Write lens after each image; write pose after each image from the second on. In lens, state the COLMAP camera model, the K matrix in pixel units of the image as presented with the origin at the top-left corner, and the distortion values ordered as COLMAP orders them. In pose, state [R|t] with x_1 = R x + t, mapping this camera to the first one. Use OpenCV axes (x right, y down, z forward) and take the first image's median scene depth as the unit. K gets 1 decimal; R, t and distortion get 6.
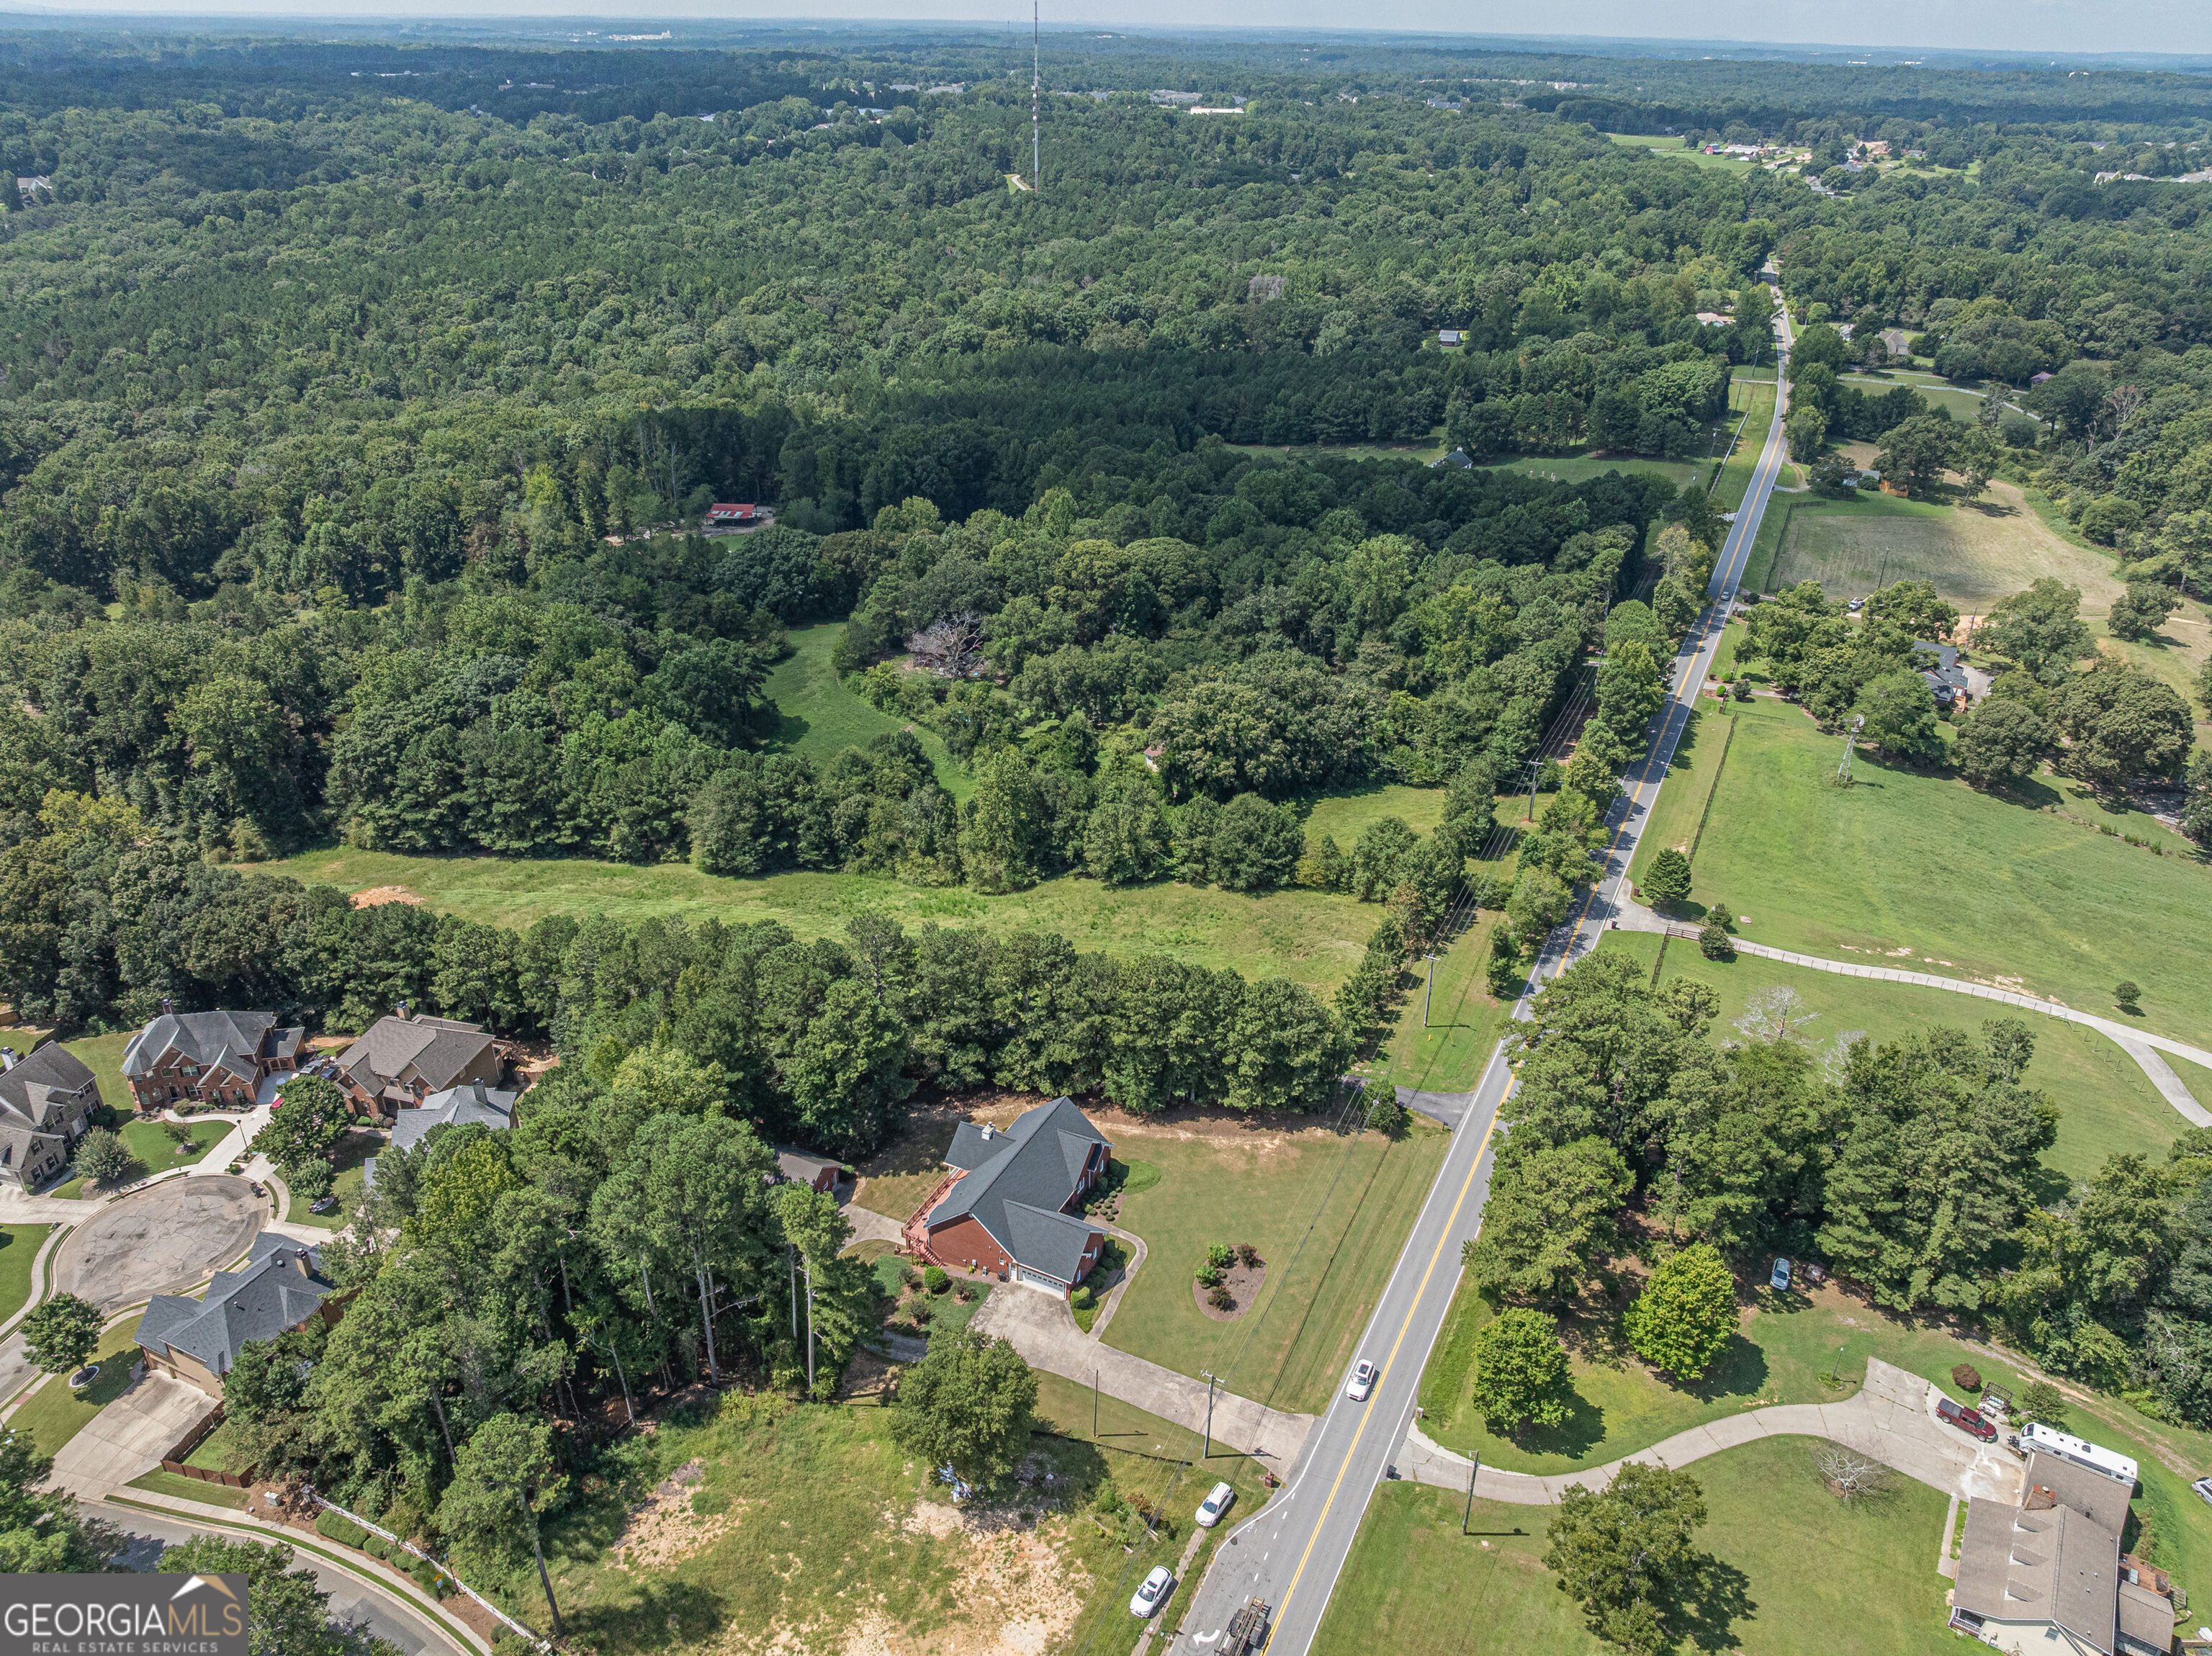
lens RADIAL K [[1556.8, 0, 1107.5], [0, 1556.8, 829.6], [0, 0, 1]] dist [-0.041211, 0.001942]
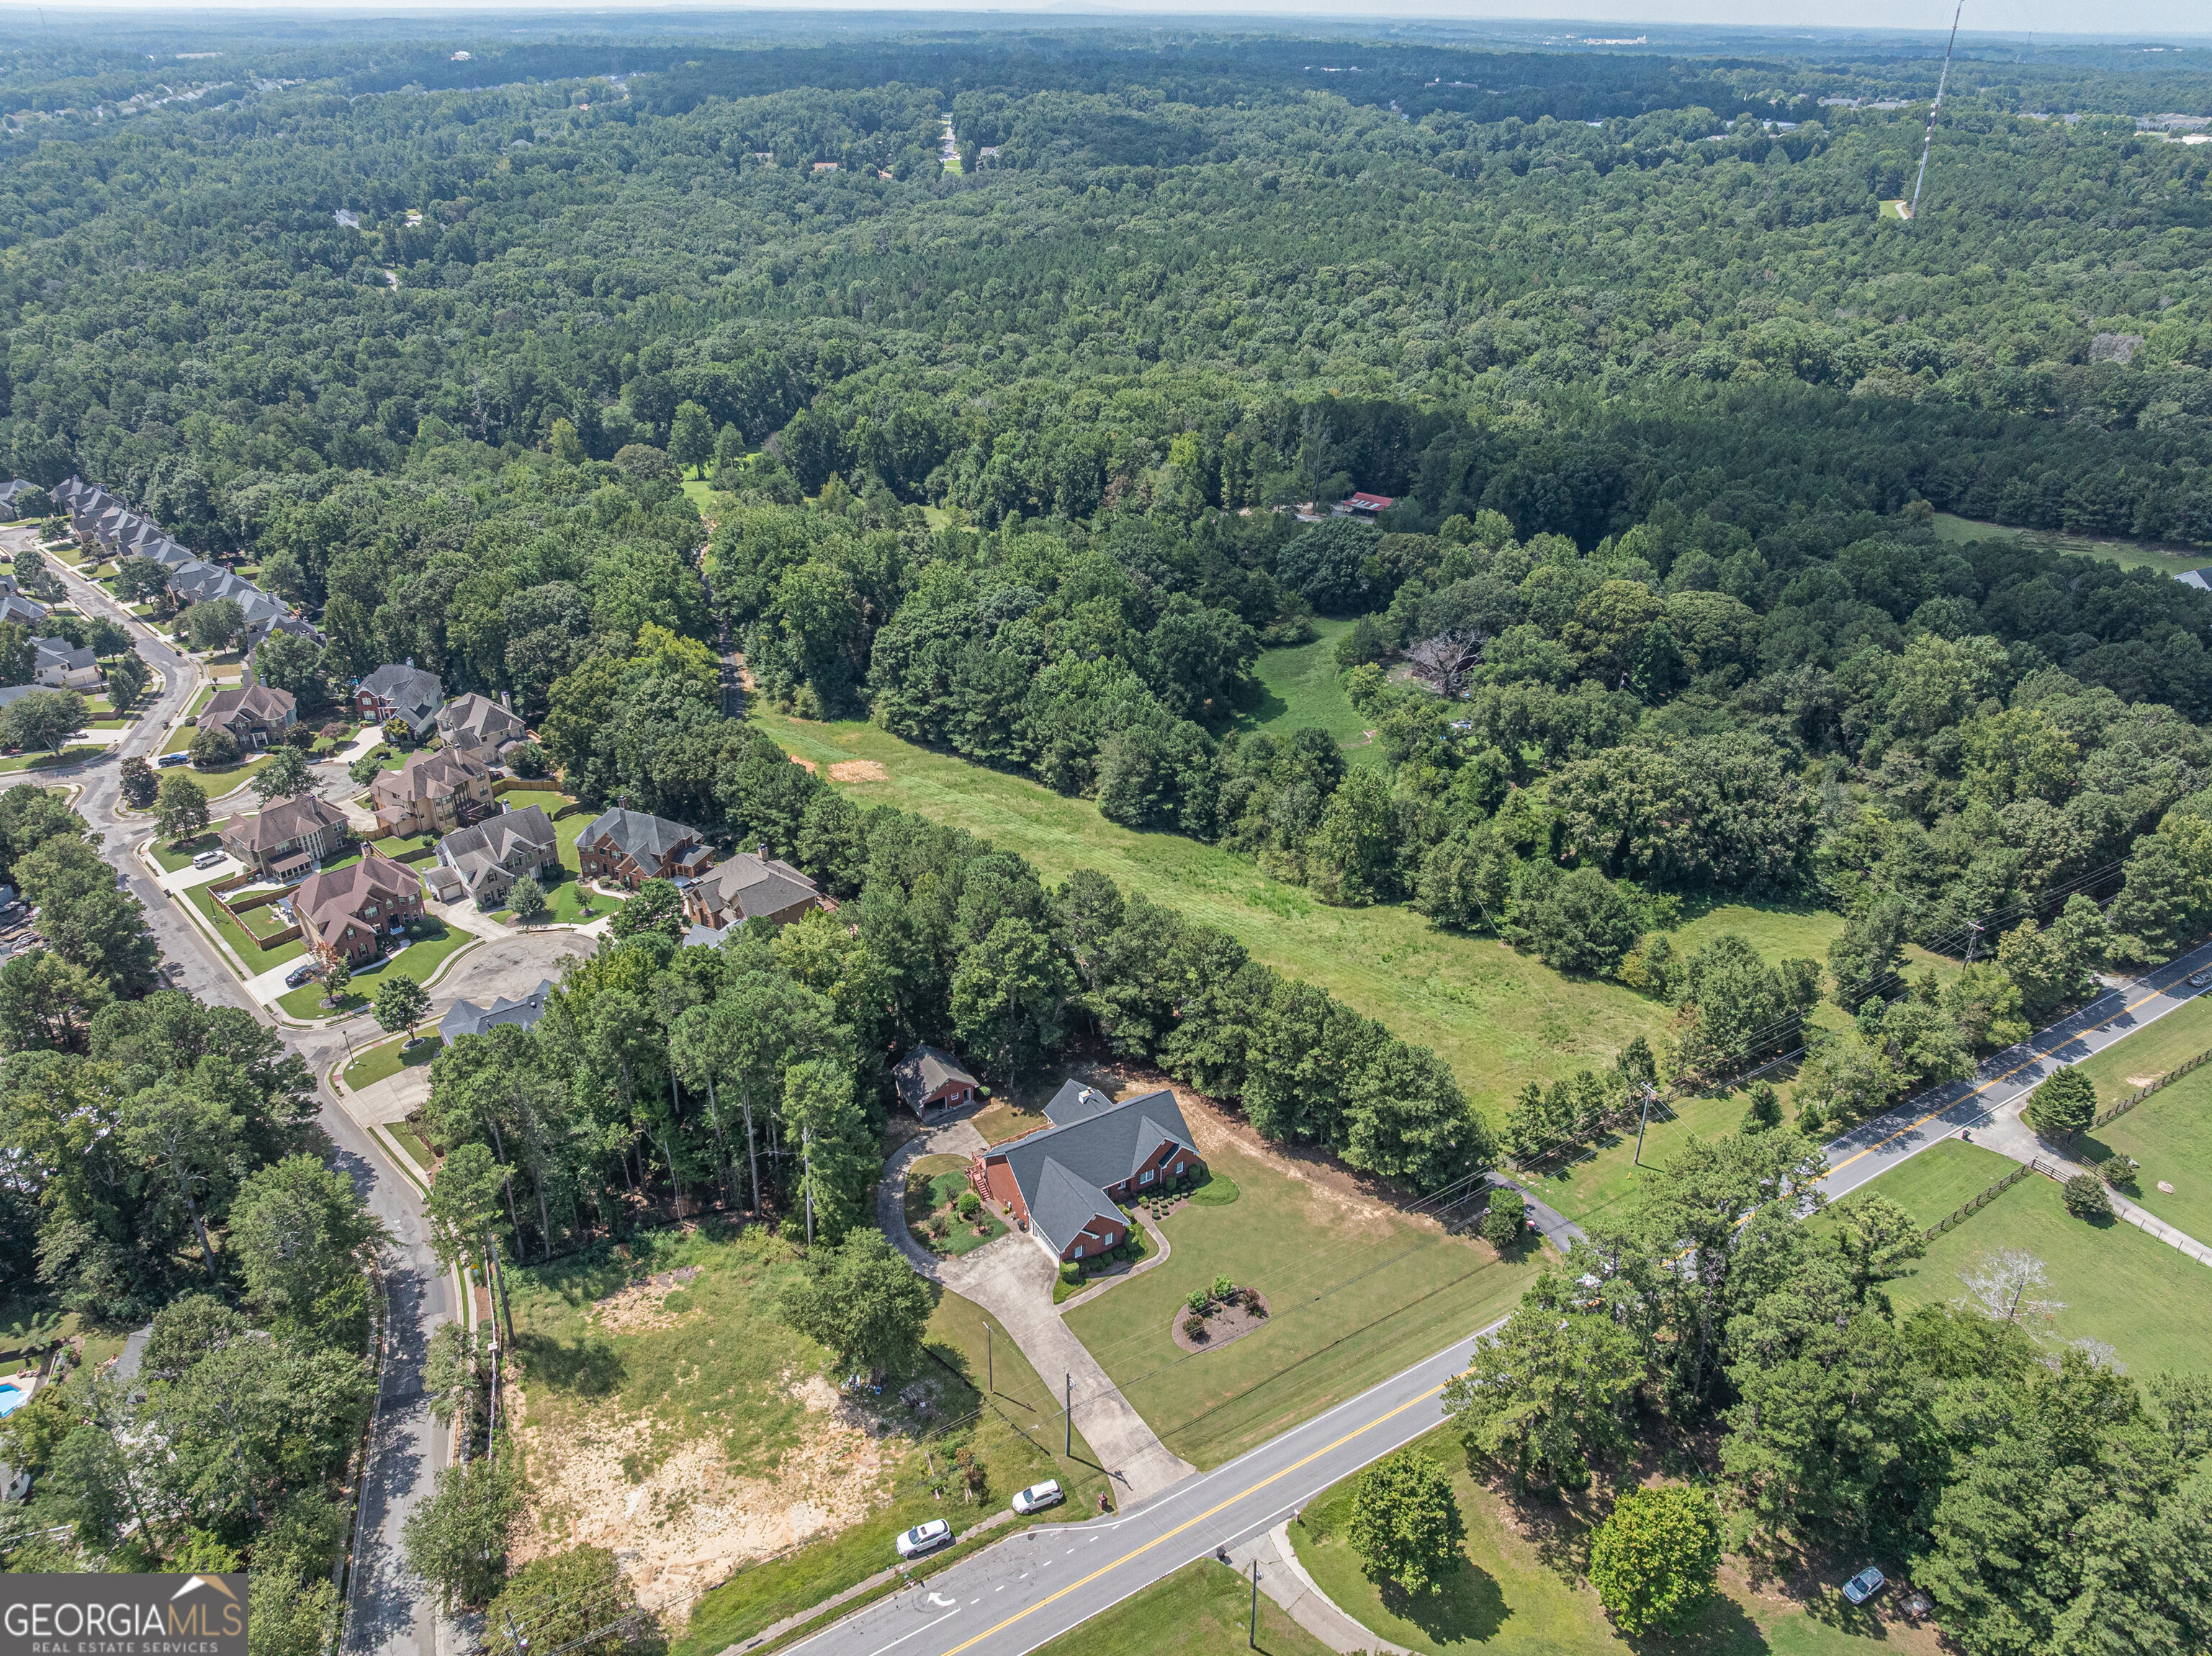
lens RADIAL K [[1559.1, 0, 1103.4], [0, 1559.1, 823.5], [0, 0, 1]] dist [-0.039458, 0.001441]
pose [[0.846267, 0.242182, -0.474531, 0.253862], [-0.245045, 0.967838, 0.056940, -0.027969], [0.473059, 0.068095, 0.878395, 0.059164]]
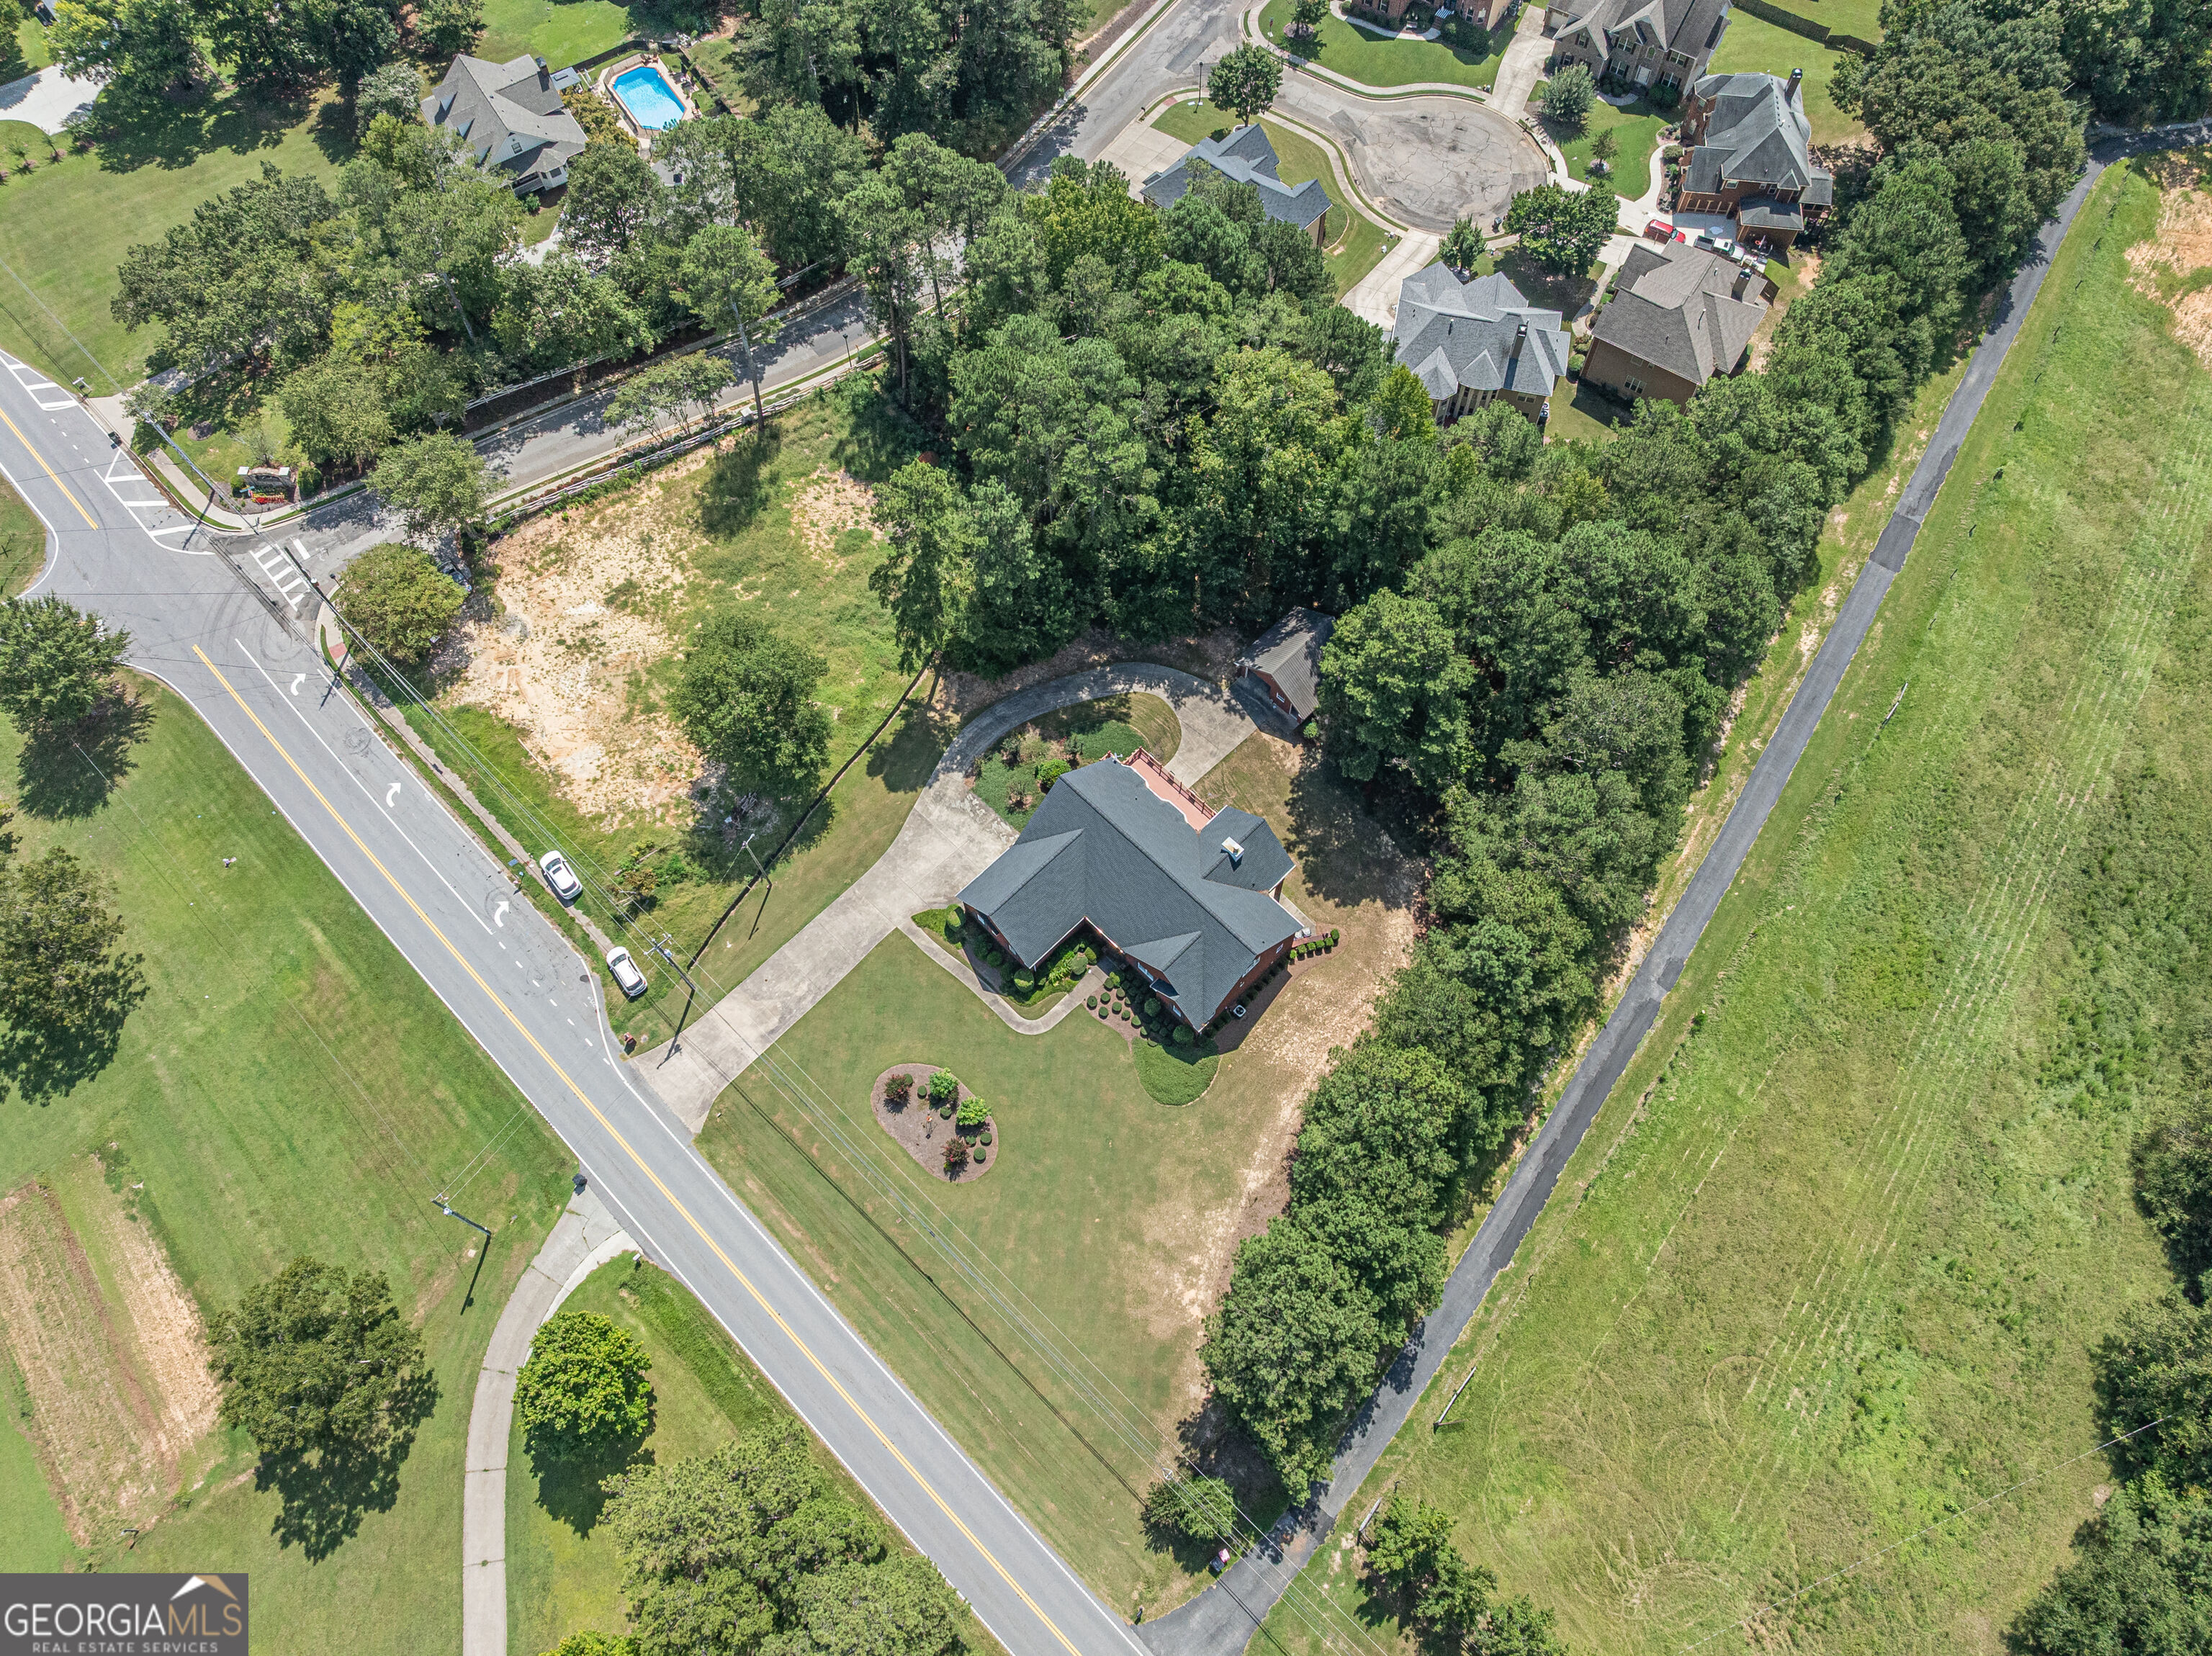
lens RADIAL K [[1556.8, 0, 1107.5], [0, 1556.8, 829.6], [0, 0, 1]] dist [-0.041211, 0.001942]
pose [[-0.322268, 0.852286, -0.412009, 0.150802], [-0.437888, 0.251657, 0.863089, -0.262163], [0.839284, 0.458560, 0.292105, 0.498634]]
